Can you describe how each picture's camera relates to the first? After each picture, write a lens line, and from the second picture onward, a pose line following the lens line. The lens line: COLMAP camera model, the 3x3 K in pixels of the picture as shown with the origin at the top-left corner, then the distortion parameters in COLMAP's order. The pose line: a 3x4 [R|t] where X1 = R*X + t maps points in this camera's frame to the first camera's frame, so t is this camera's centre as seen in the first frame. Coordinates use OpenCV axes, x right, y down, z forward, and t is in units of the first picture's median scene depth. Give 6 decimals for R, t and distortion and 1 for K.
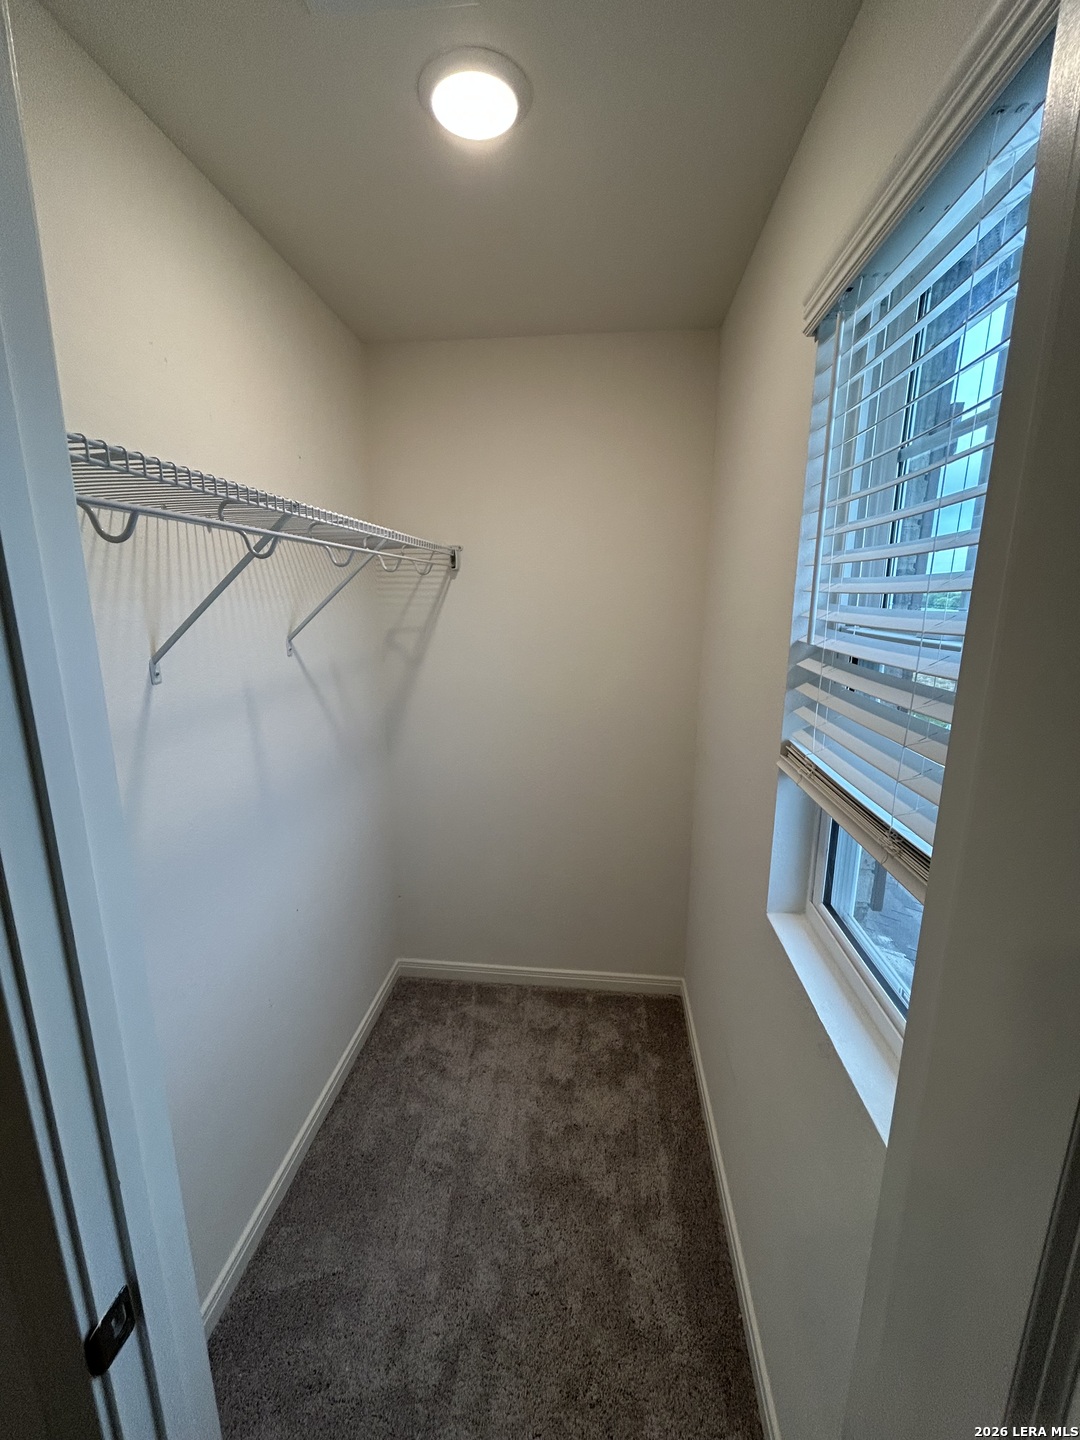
lens RADIAL K [[581.0, 0, 540.3], [0, 581.0, 719.2], [0, 0, 1]] dist [0.009834, -0.000608]
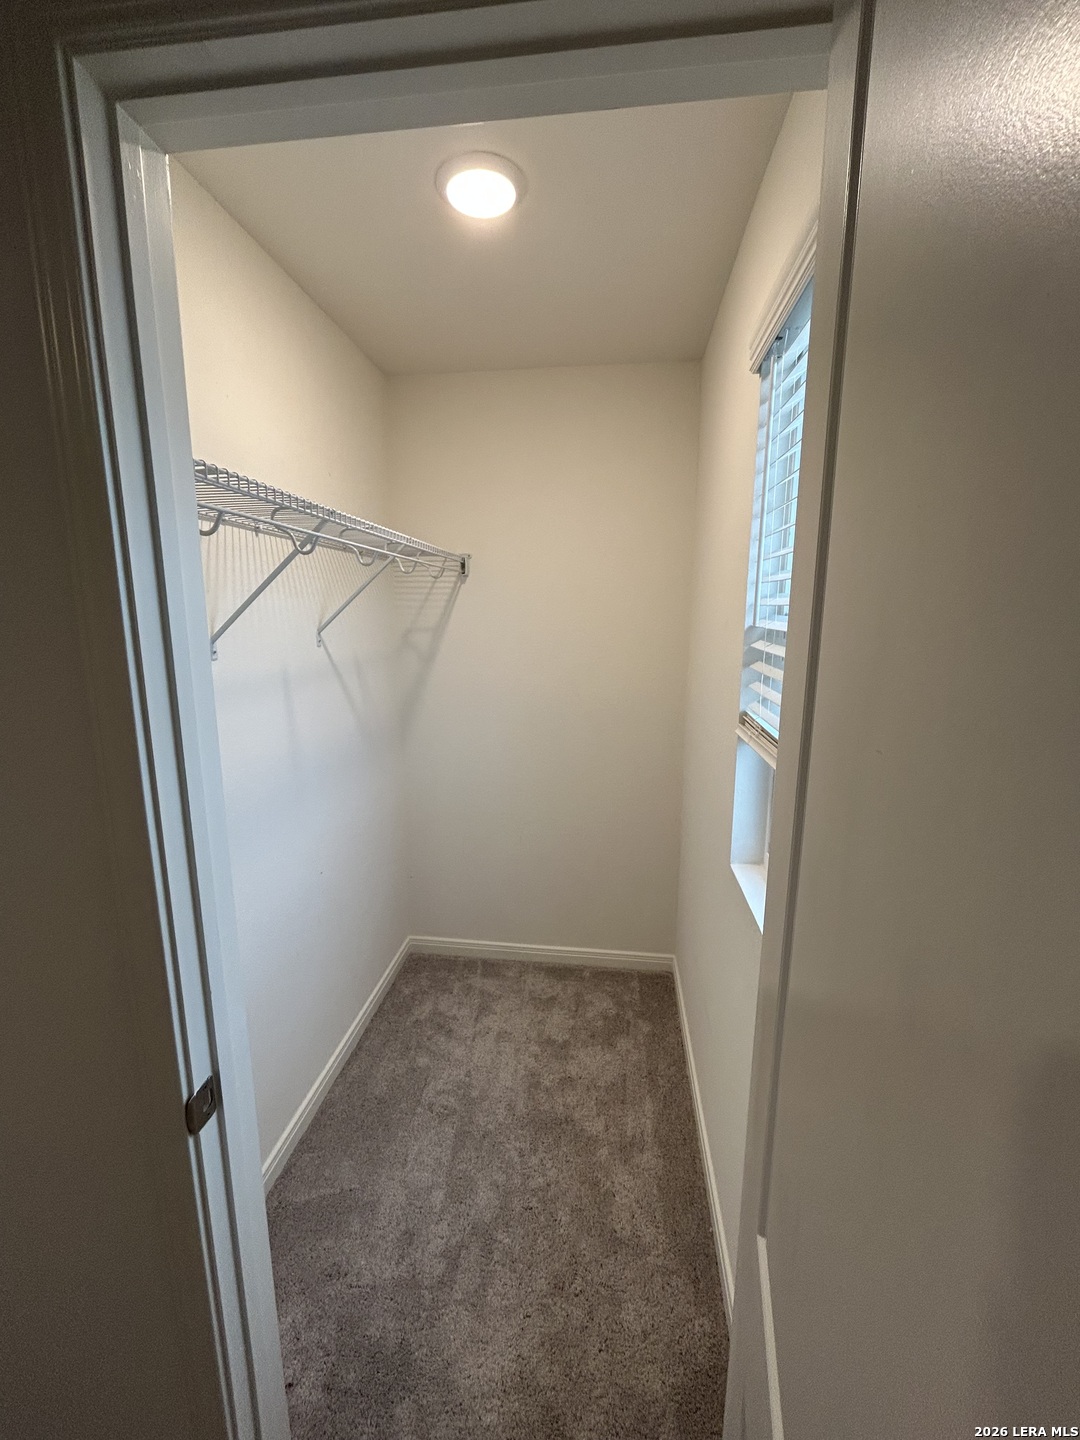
lens RADIAL K [[581.0, 0, 540.8], [0, 581.0, 717.8], [0, 0, 1]] dist [0.009834, -0.000608]
pose [[0.999803, 0.003870, -0.019446, 0.032679], [-0.004463, 0.999524, -0.030516, 0.074765], [0.019319, 0.030596, 0.999345, -0.150367]]
